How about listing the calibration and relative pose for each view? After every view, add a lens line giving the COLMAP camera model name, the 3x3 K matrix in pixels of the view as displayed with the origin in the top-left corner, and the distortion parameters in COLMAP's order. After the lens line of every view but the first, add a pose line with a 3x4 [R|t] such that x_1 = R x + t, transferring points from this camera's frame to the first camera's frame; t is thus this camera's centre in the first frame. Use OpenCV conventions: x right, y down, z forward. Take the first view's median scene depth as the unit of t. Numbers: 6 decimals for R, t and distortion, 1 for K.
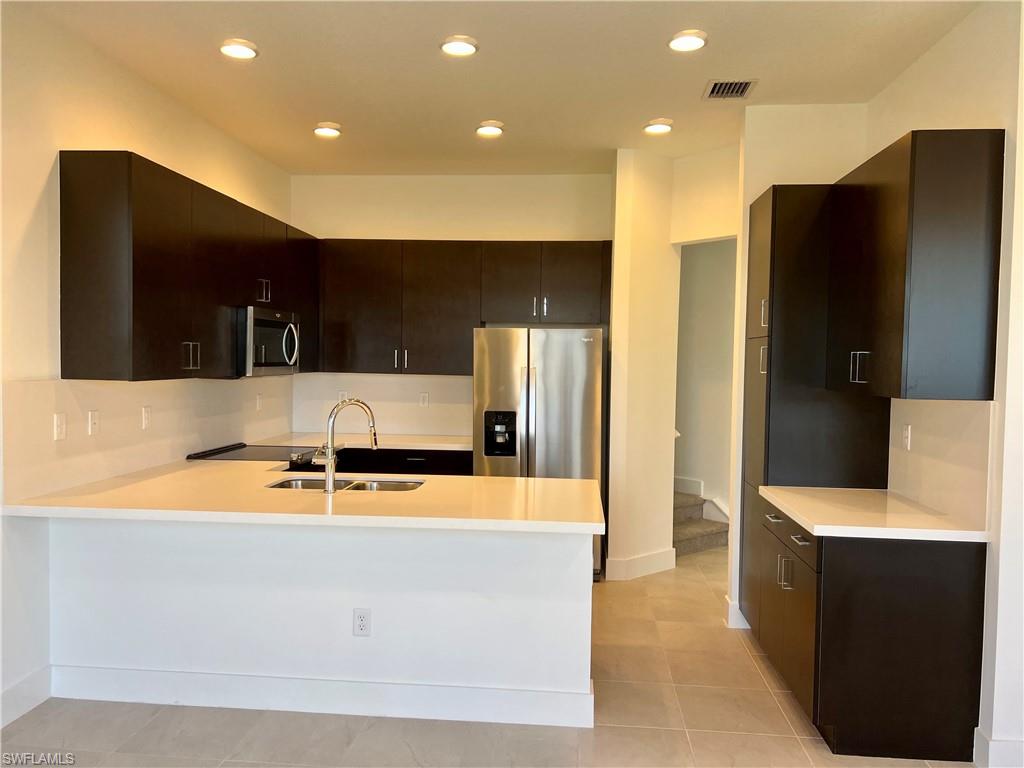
lens RADIAL K [[739.1, 0, 512.0], [0, 739.1, 384.0], [0, 0, 1]] dist [0.055922, 0.000442]
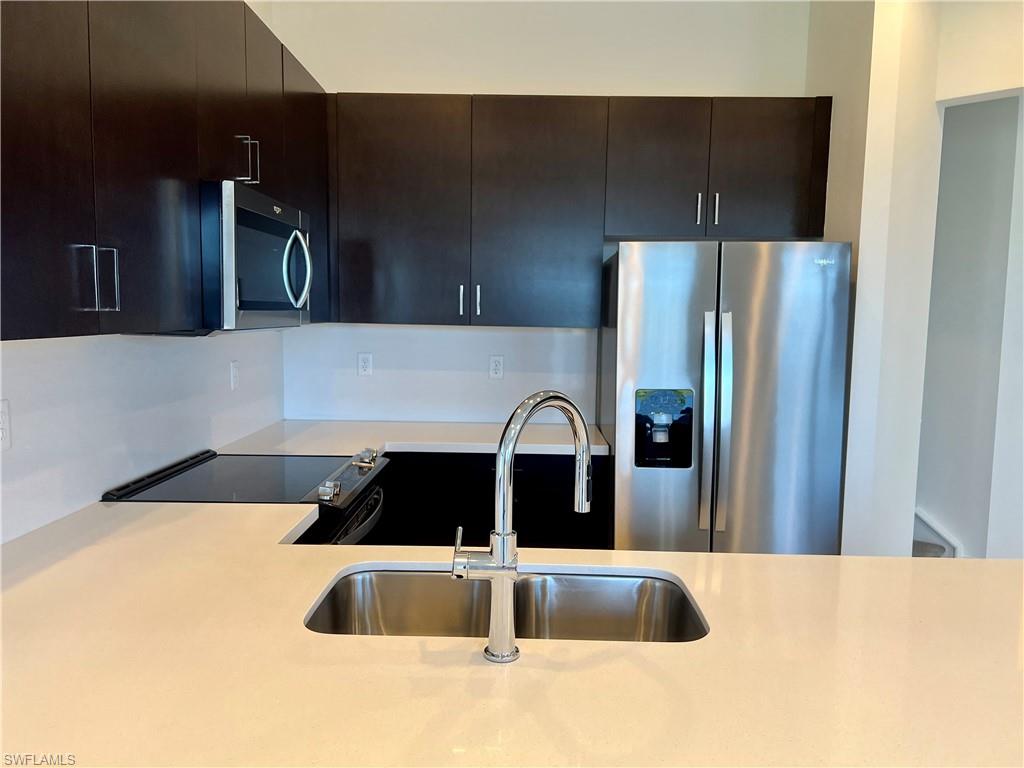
lens RADIAL K [[739.1, 0, 512.0], [0, 739.1, 384.0], [0, 0, 1]] dist [0.055922, 0.000442]
pose [[0.997183, -0.009481, 0.074404, -0.177754], [0.004843, 0.998047, 0.062278, -0.003549], [-0.074849, -0.061742, 0.995282, 0.433079]]
